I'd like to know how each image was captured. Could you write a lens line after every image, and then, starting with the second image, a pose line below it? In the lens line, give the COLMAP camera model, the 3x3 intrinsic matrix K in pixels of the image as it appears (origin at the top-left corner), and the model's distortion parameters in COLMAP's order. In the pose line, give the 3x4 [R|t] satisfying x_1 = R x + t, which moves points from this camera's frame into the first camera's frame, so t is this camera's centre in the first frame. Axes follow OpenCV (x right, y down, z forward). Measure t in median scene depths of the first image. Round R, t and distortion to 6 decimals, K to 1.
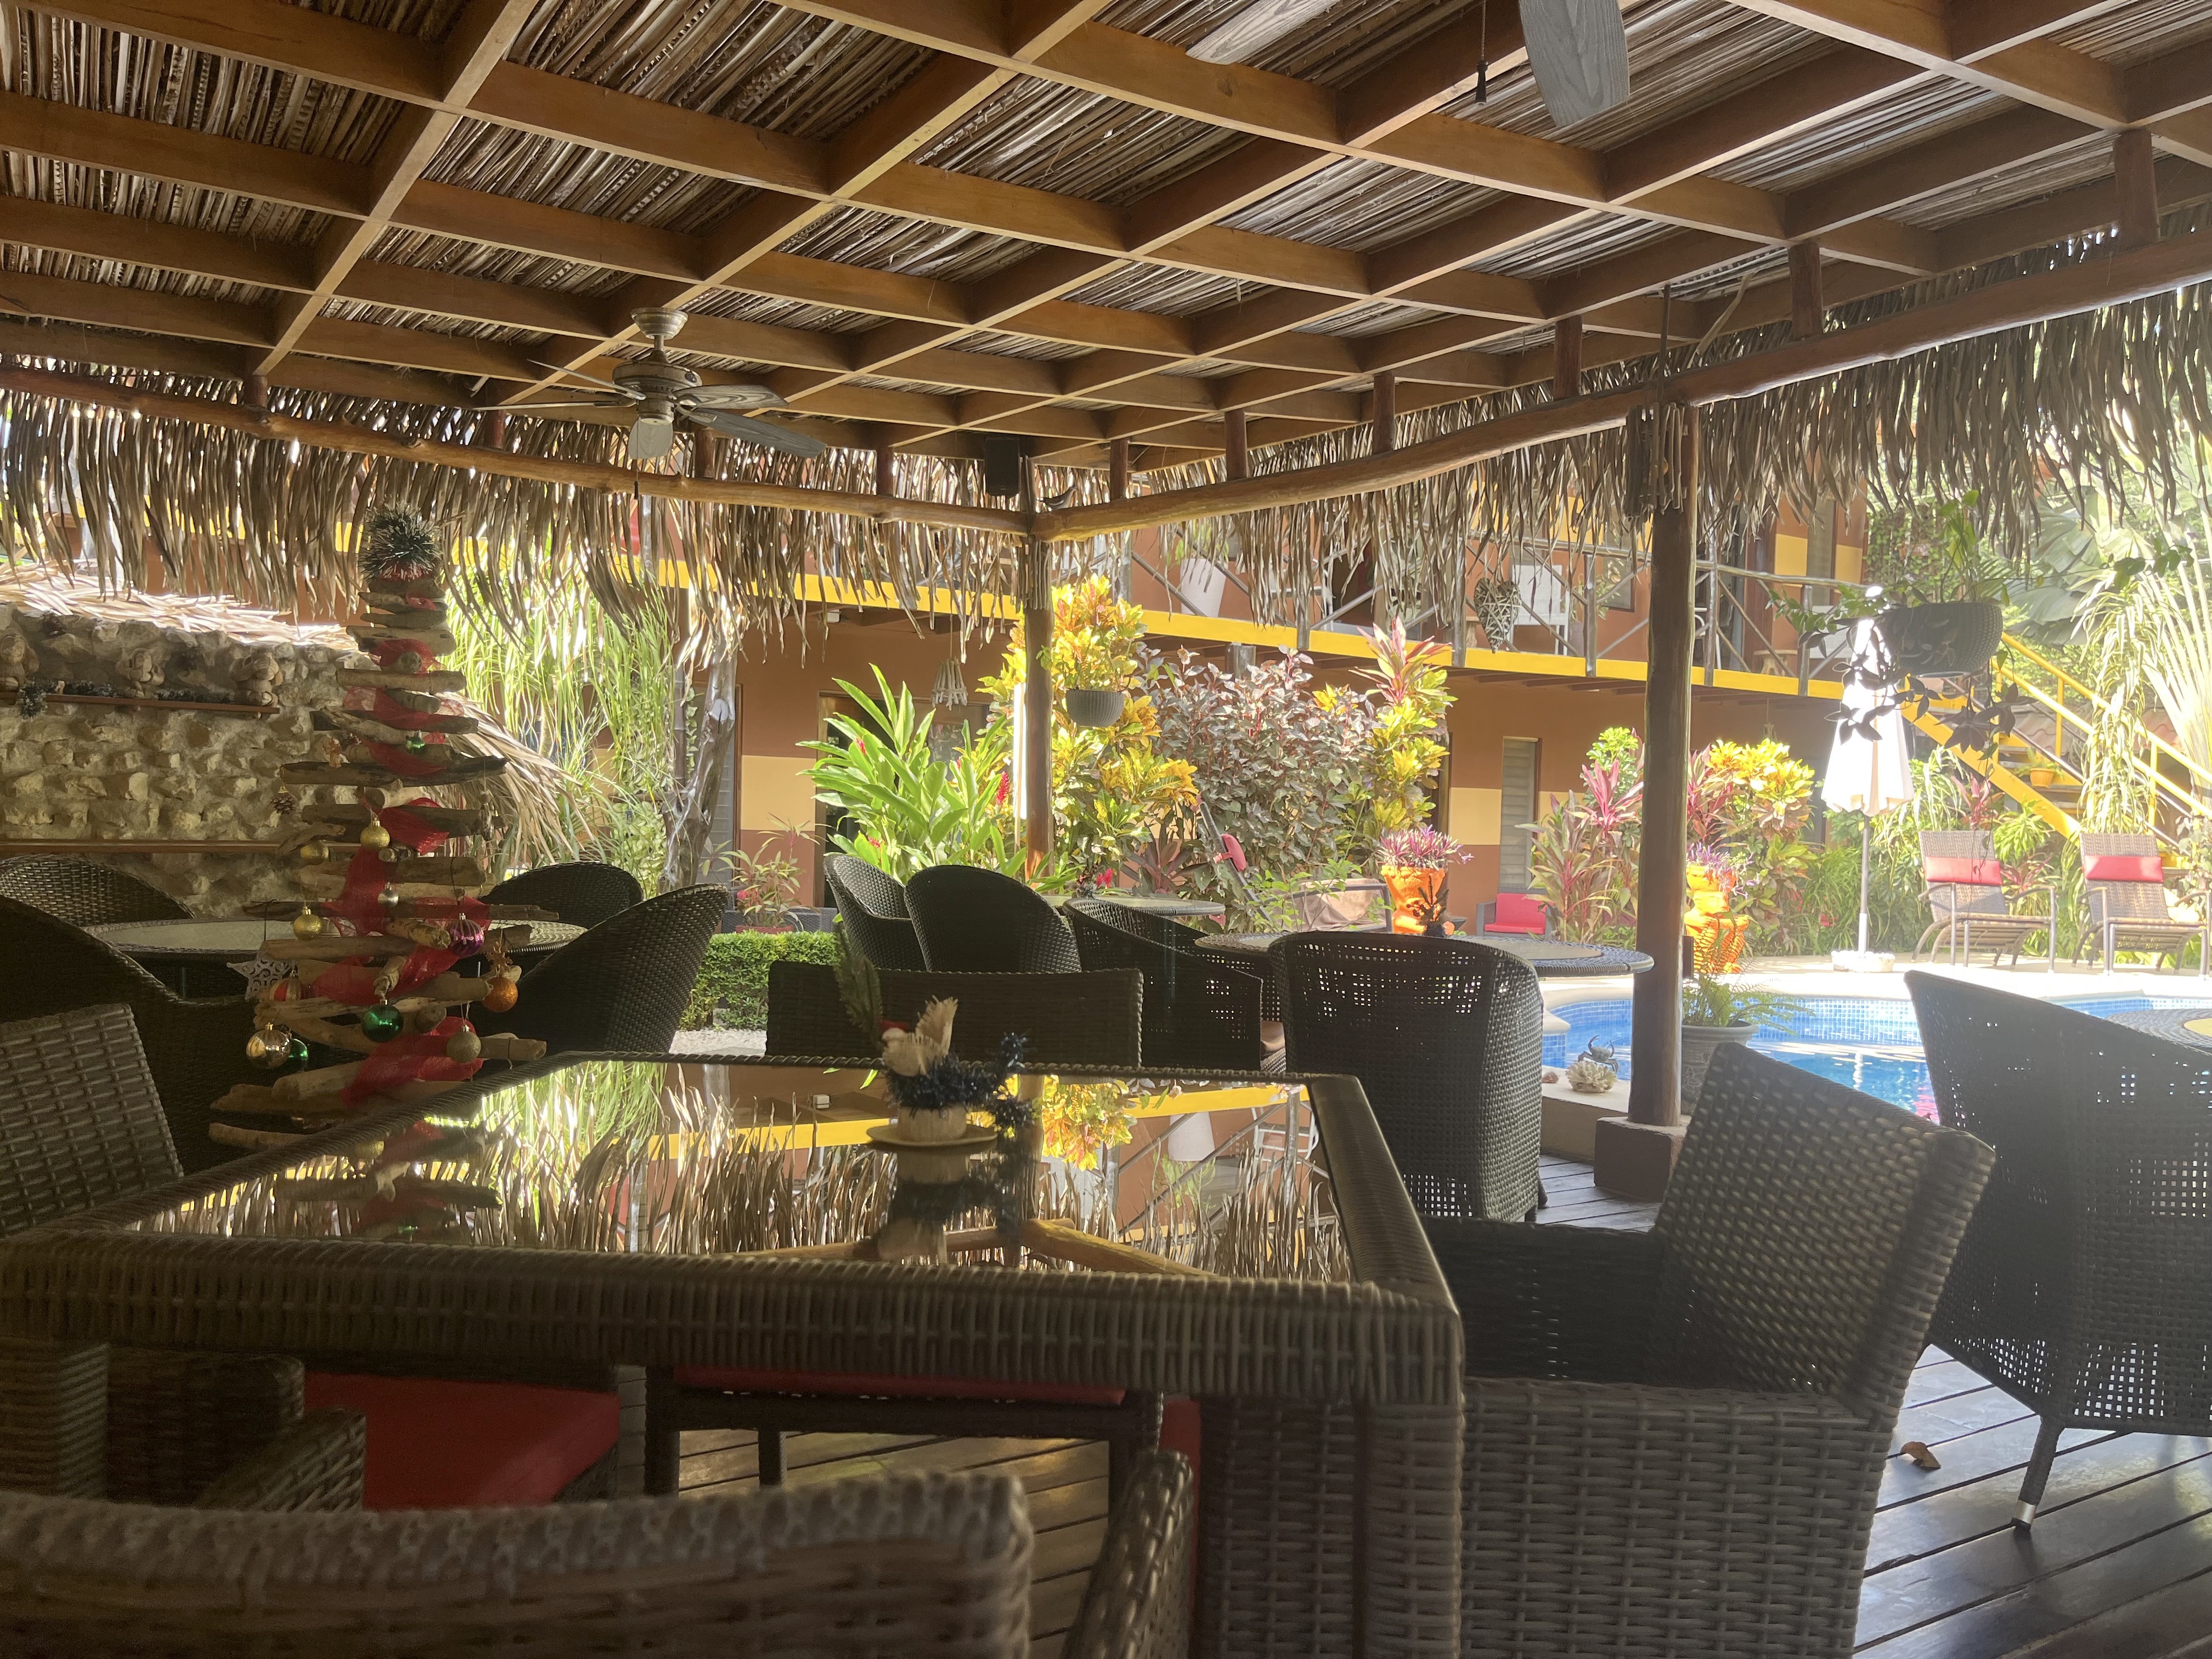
lens RADIAL K [[1621.3, 0, 1154.5], [0, 1621.3, 829.1], [0, 0, 1]] dist [0.074775, -0.116011]
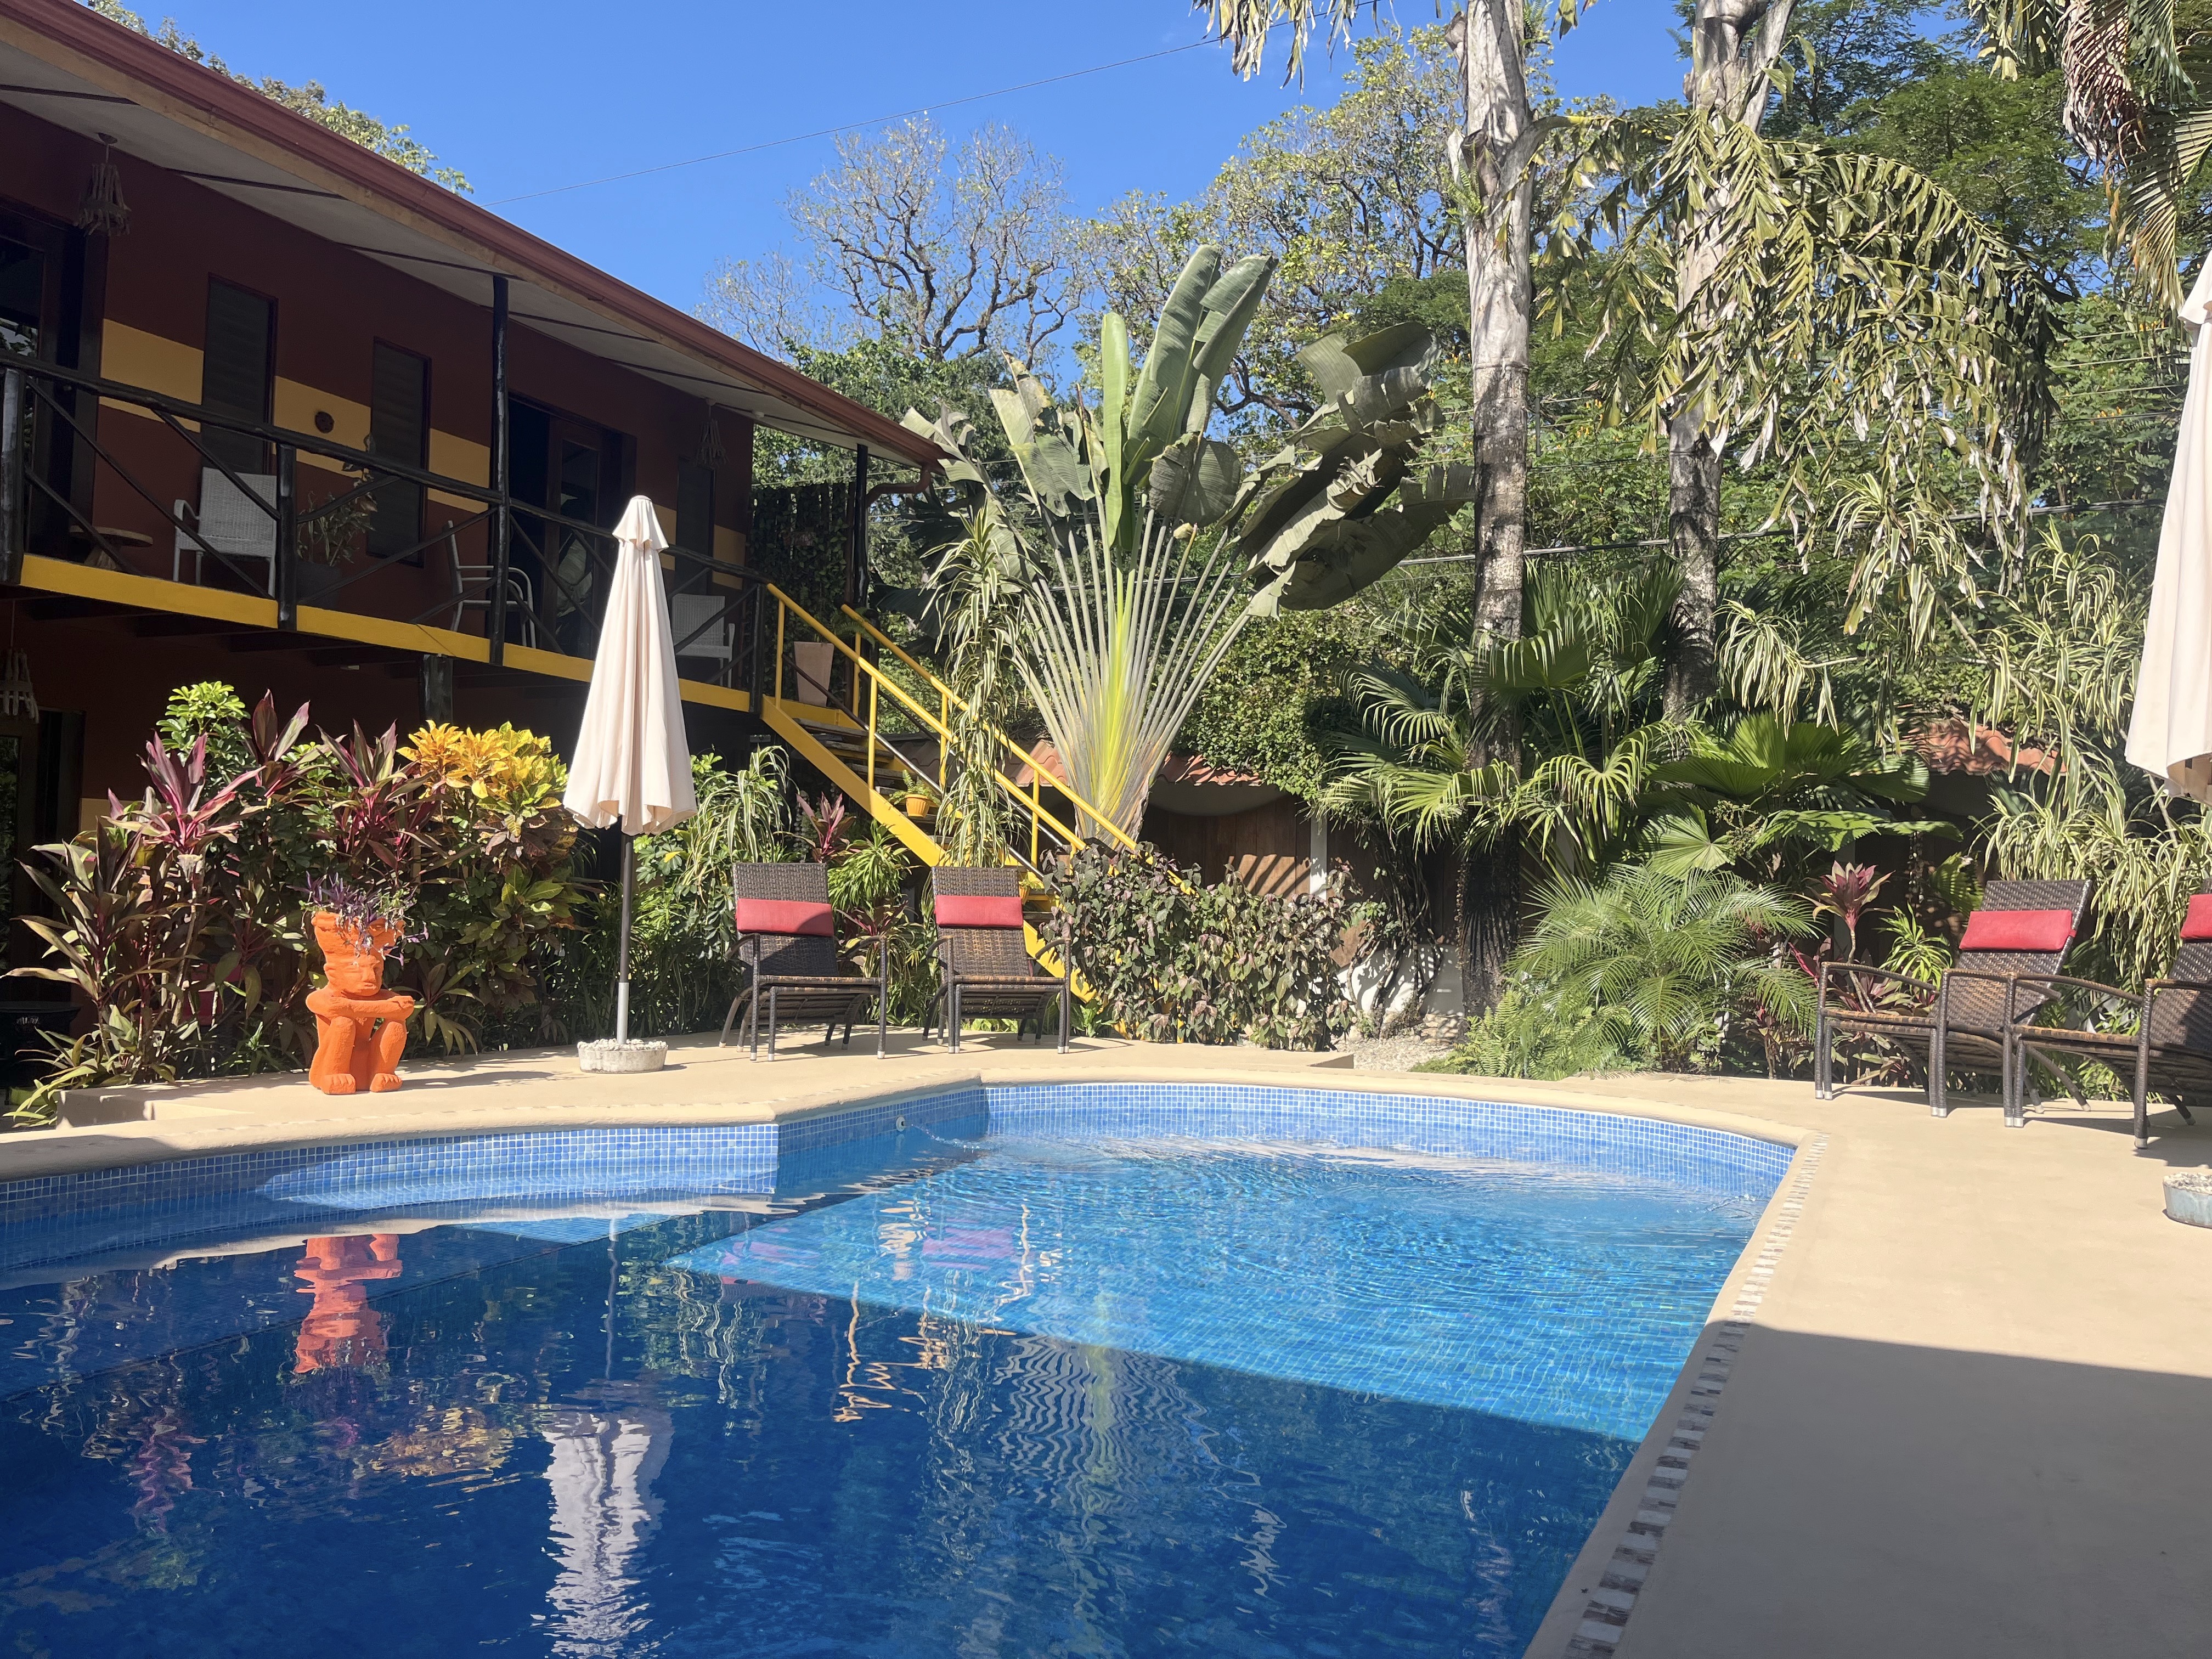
lens RADIAL K [[1672.7, 0, 1111.1], [0, 1672.7, 783.3], [0, 0, 1]] dist [0.044165, -0.086949]
pose [[0.842574, 0.029692, 0.537761, 0.217365], [0.001361, 0.998359, -0.057255, 0.008961], [-0.538579, 0.048974, 0.841151, 0.296418]]
